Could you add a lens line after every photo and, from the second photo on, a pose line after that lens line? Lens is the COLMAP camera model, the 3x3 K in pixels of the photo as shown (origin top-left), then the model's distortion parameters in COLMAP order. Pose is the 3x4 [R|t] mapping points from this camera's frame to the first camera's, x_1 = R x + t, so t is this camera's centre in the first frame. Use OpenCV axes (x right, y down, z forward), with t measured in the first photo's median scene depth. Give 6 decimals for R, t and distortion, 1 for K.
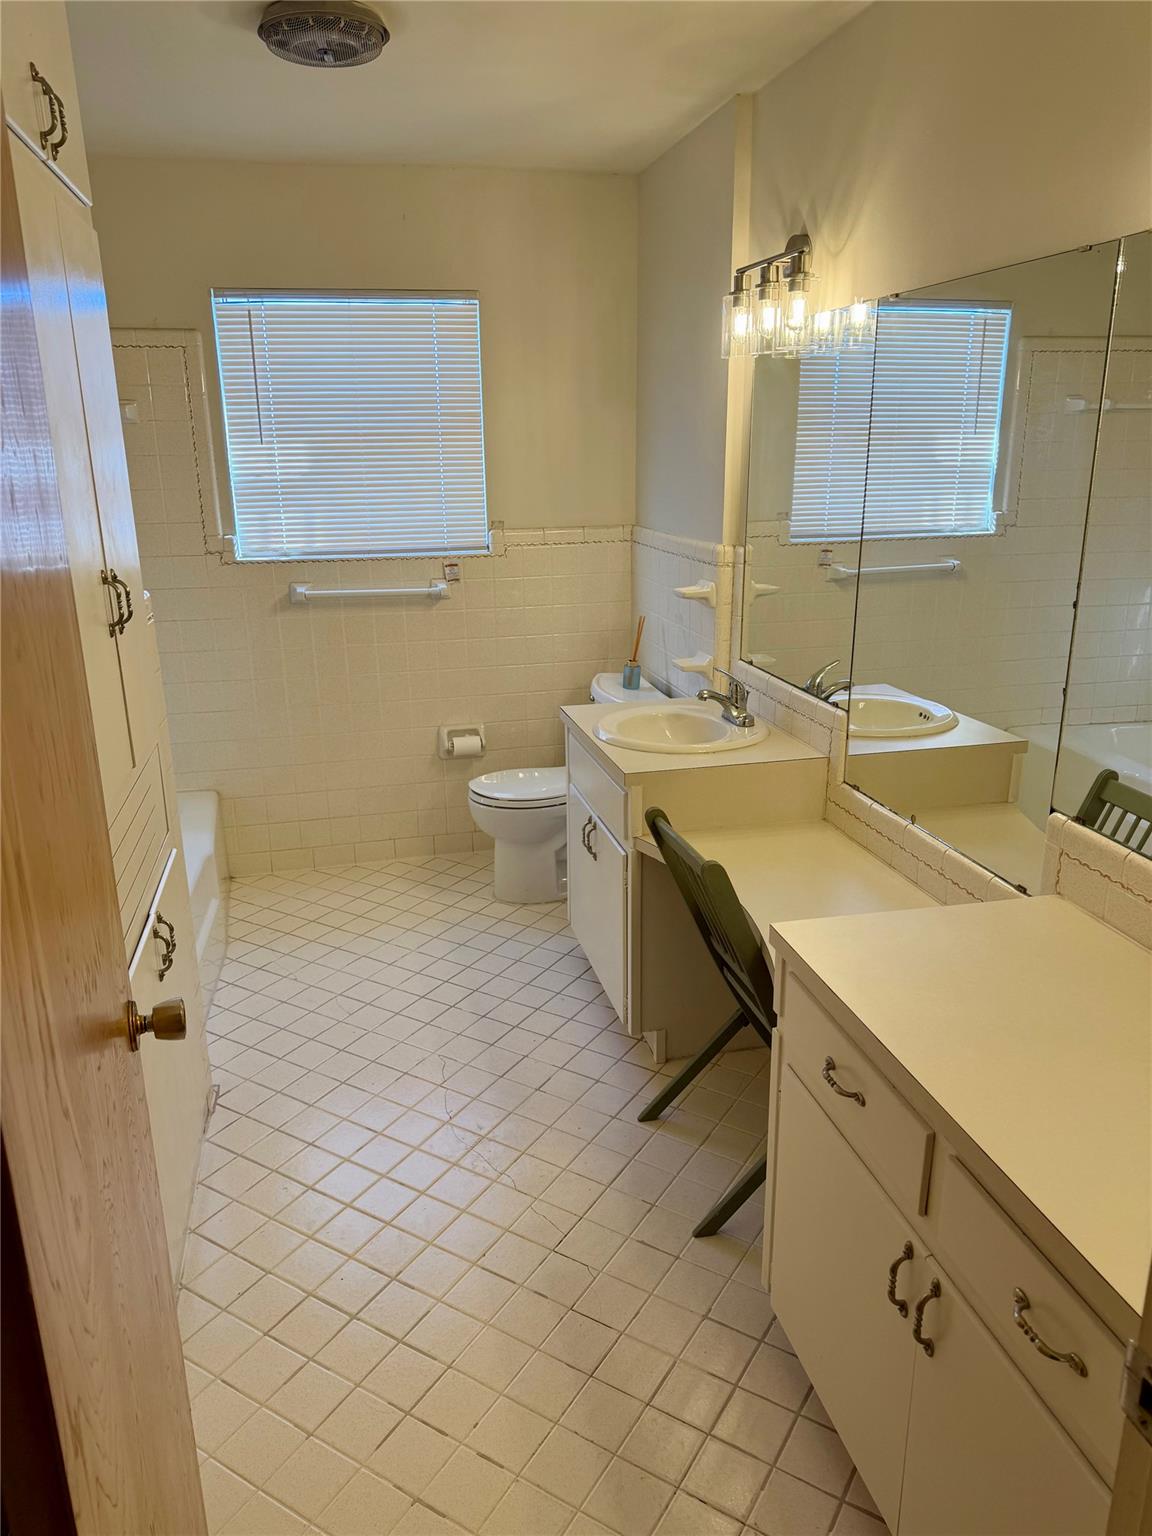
lens RADIAL K [[1081.7, 0, 576.0], [0, 1081.7, 768.0], [0, 0, 1]] dist [0.088330, -0.118765]
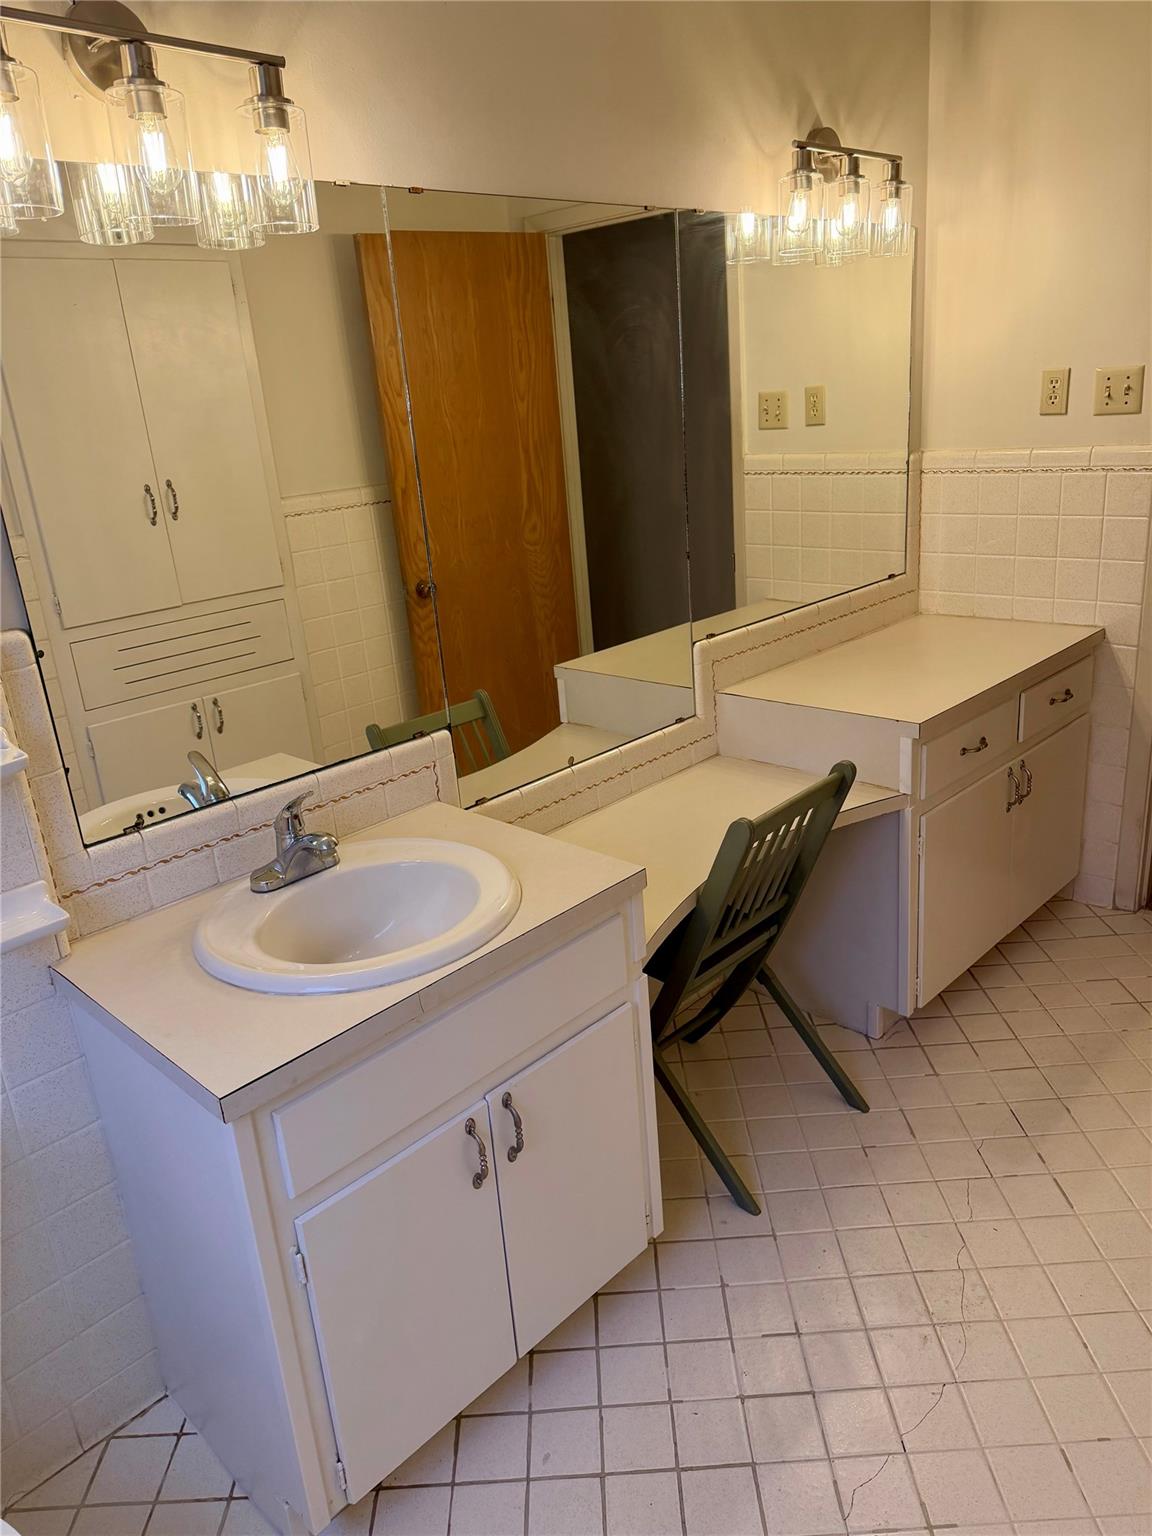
lens RADIAL K [[1081.7, 0, 576.0], [0, 1081.7, 768.0], [0, 0, 1]] dist [0.088330, -0.118765]
pose [[-0.533601, -0.239432, 0.811136, -0.492022], [0.316052, 0.833149, 0.453843, -0.393769], [-0.784462, 0.498533, -0.368897, 1.368566]]
